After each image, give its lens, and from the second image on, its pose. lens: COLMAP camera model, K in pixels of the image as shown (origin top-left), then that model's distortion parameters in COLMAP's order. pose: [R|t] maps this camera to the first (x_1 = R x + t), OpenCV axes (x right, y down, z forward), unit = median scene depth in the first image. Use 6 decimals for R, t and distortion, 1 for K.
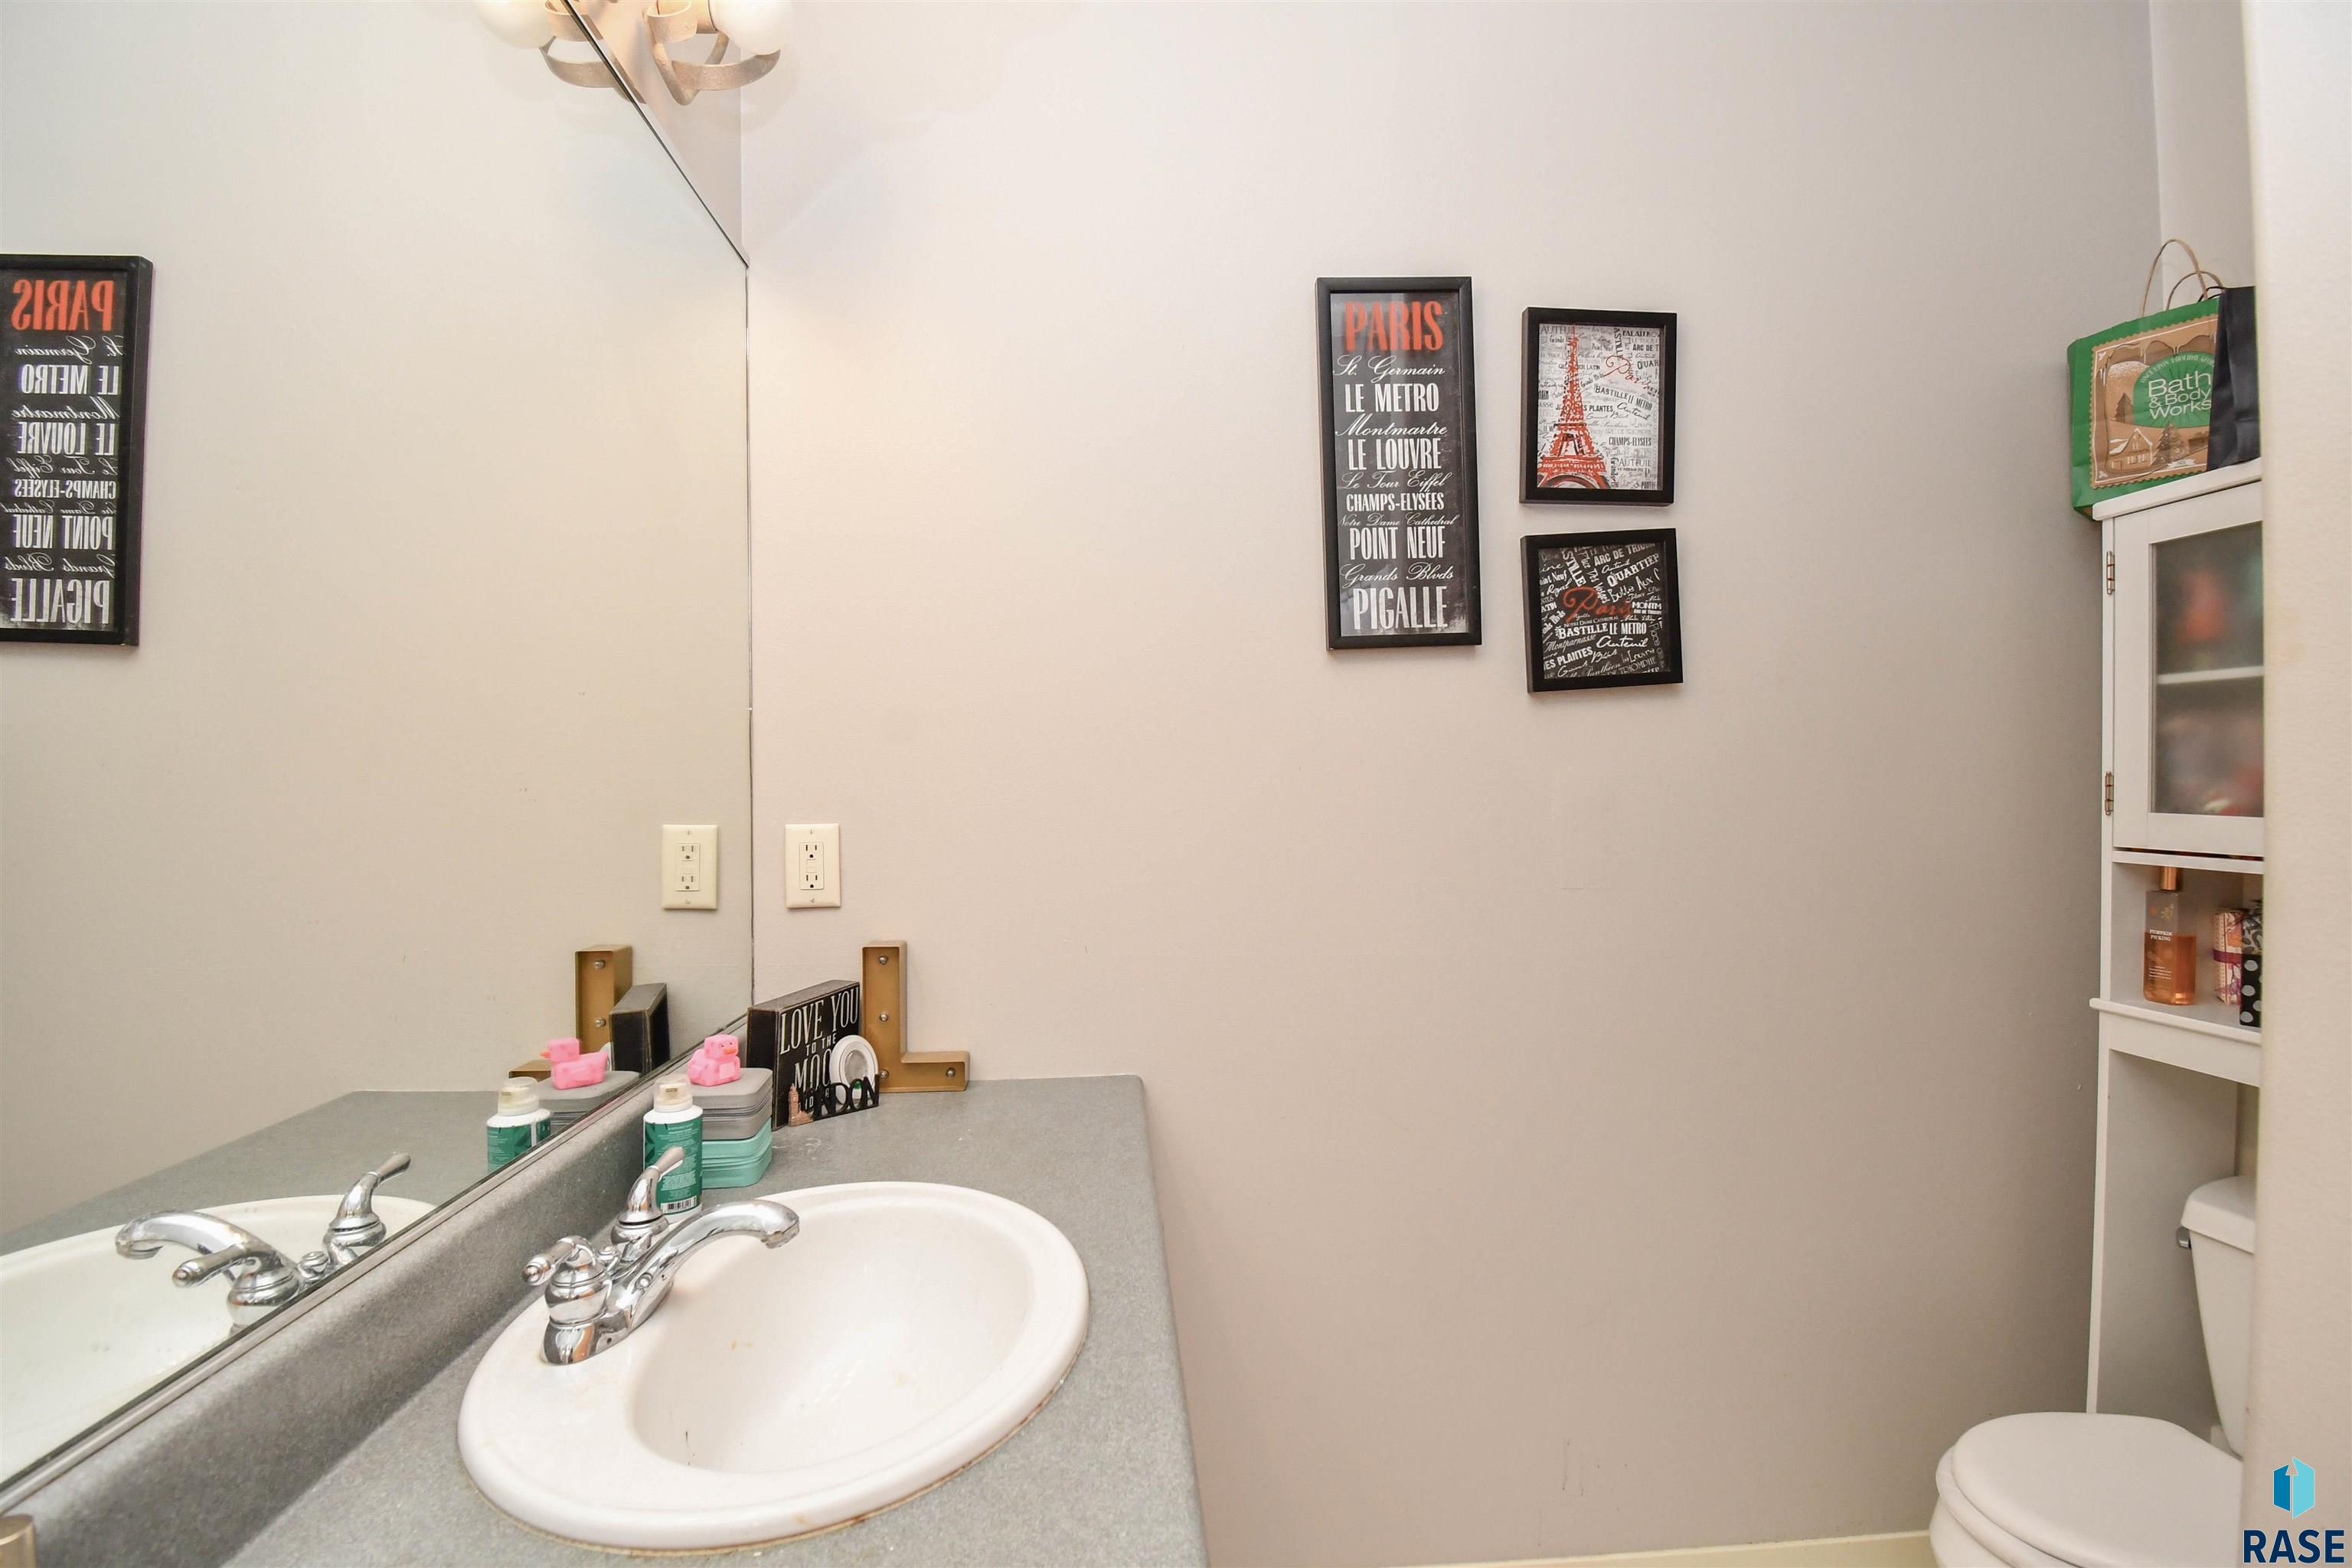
lens RADIAL K [[1063.1, 0, 1150.3], [0, 1063.1, 800.0], [0, 0, 1]] dist [0.008062, -0.018575]
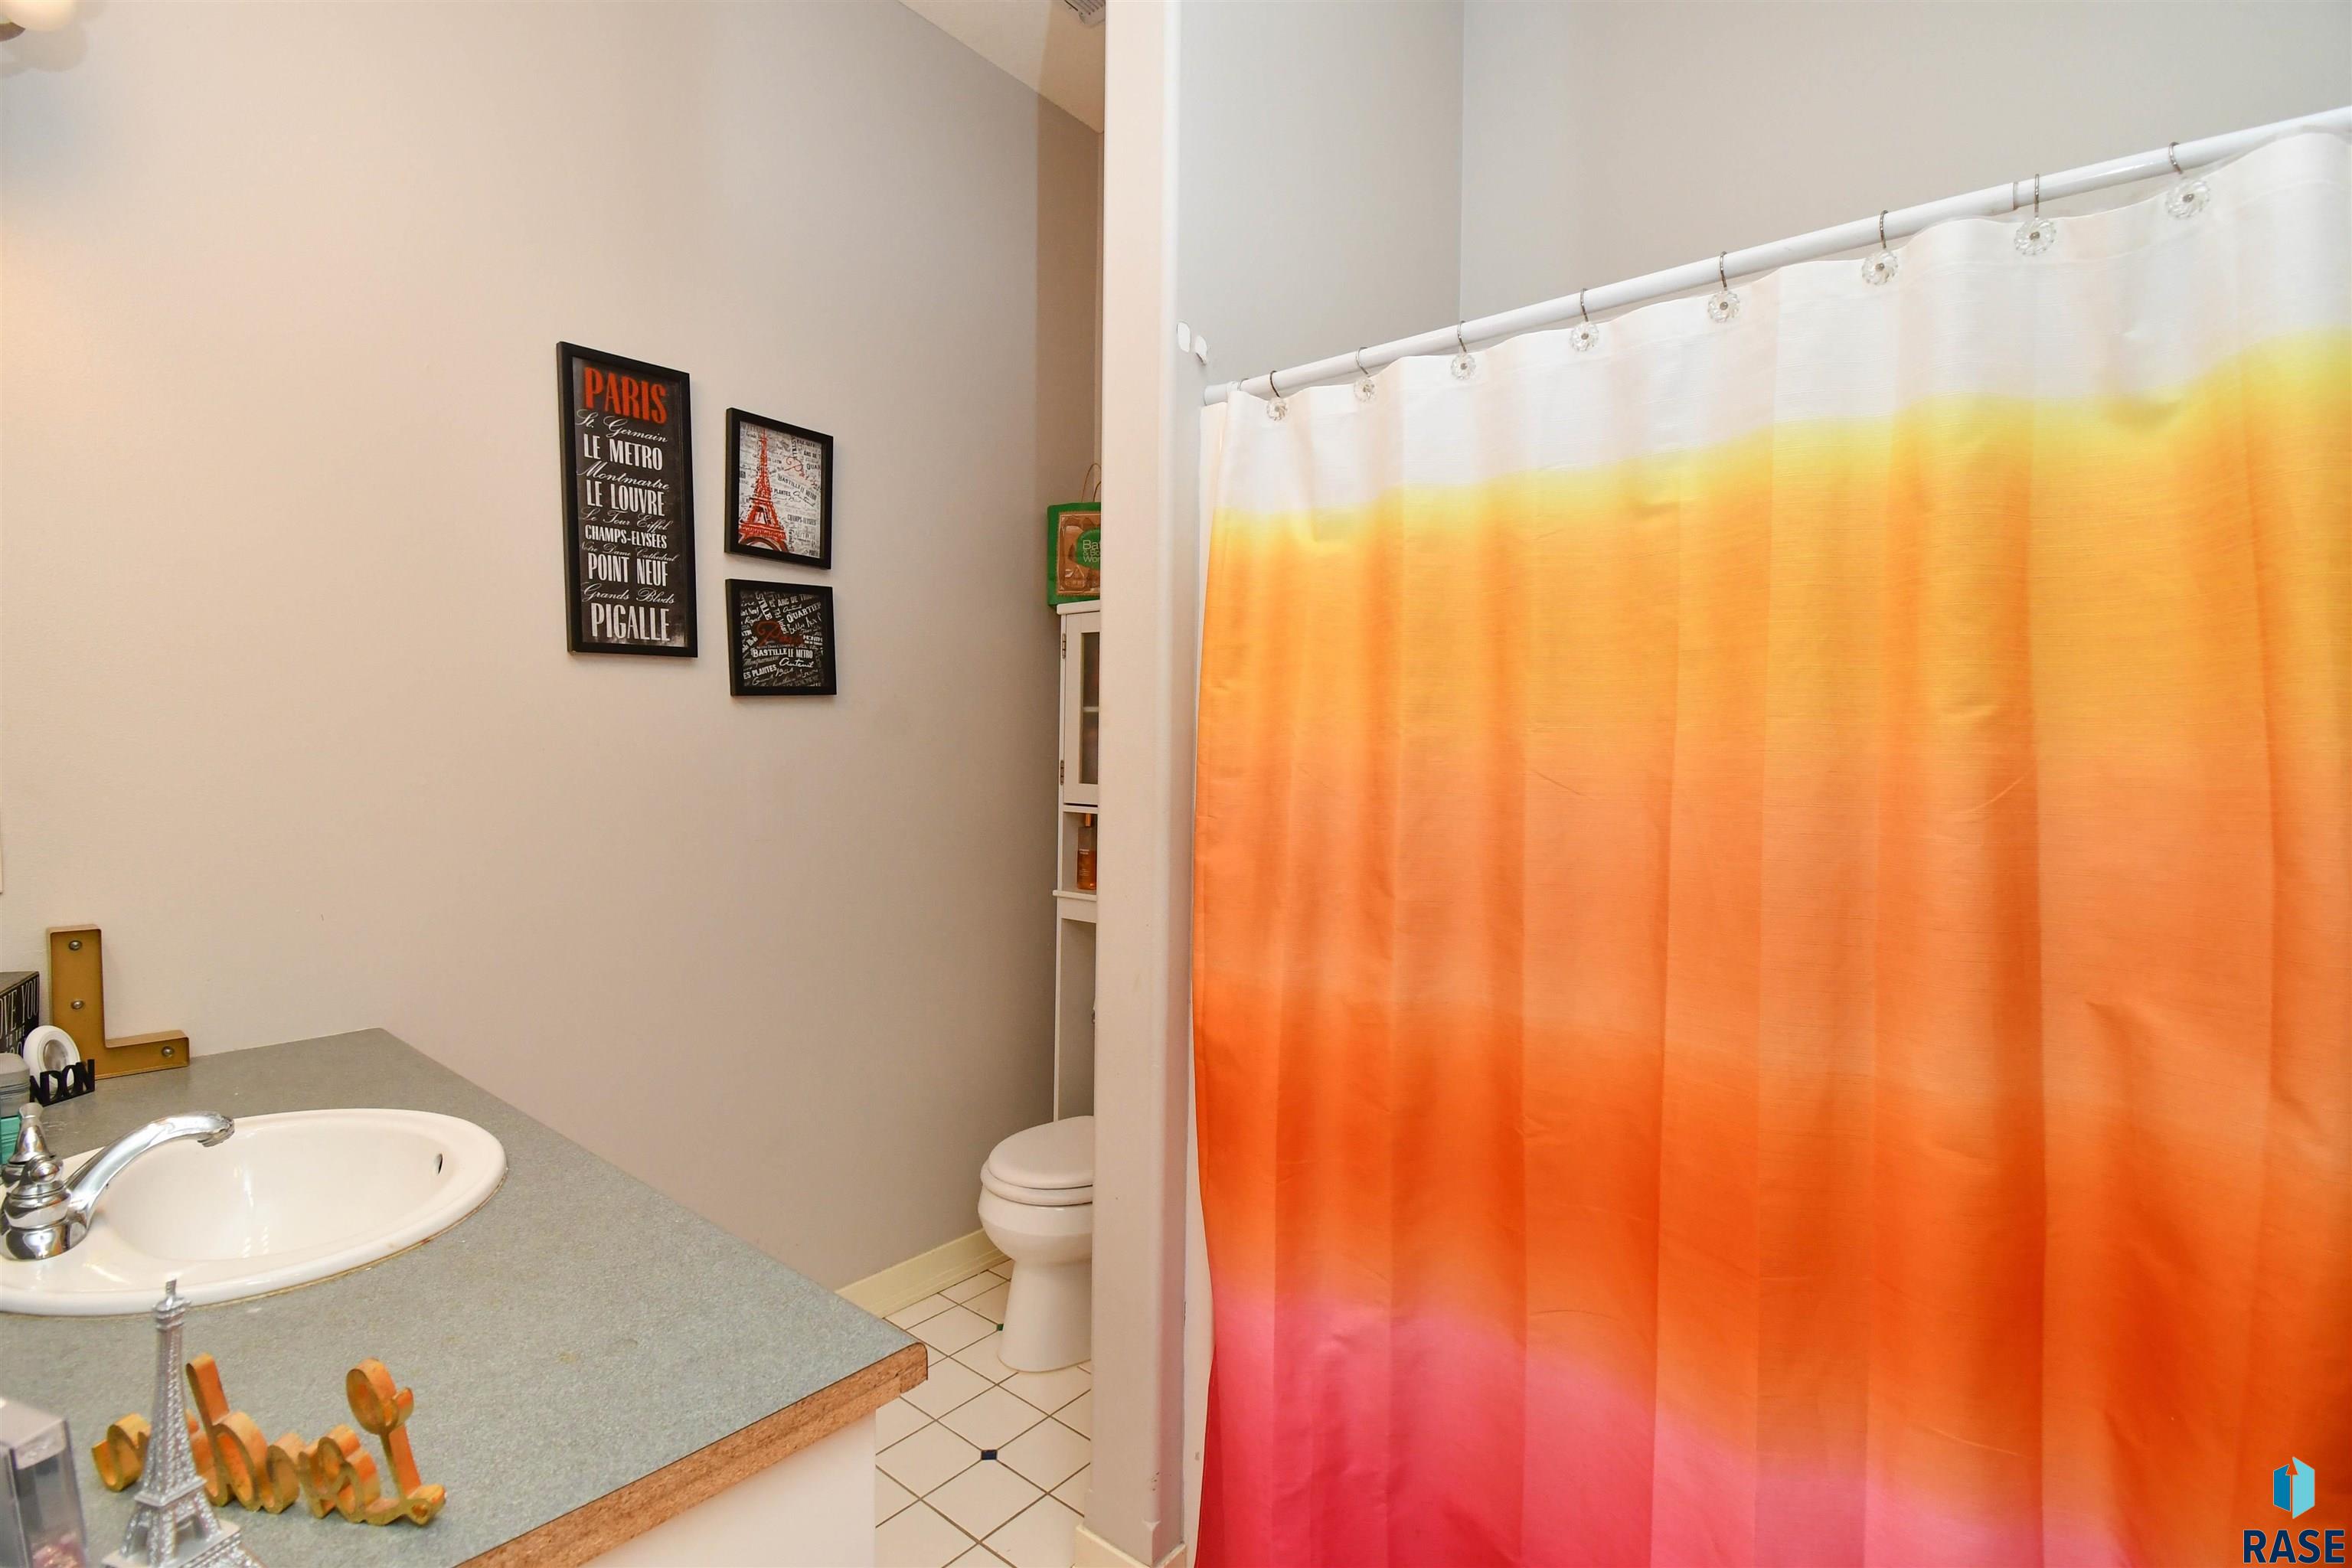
lens RADIAL K [[1063.1, 0, 1176.5], [0, 1063.1, 790.3], [0, 0, 1]] dist [0.008062, -0.018575]
pose [[0.680057, -0.008649, 0.733108, -0.249426], [-0.007323, 0.999800, 0.018589, -0.010654], [-0.733123, -0.018010, 0.679858, -0.328413]]
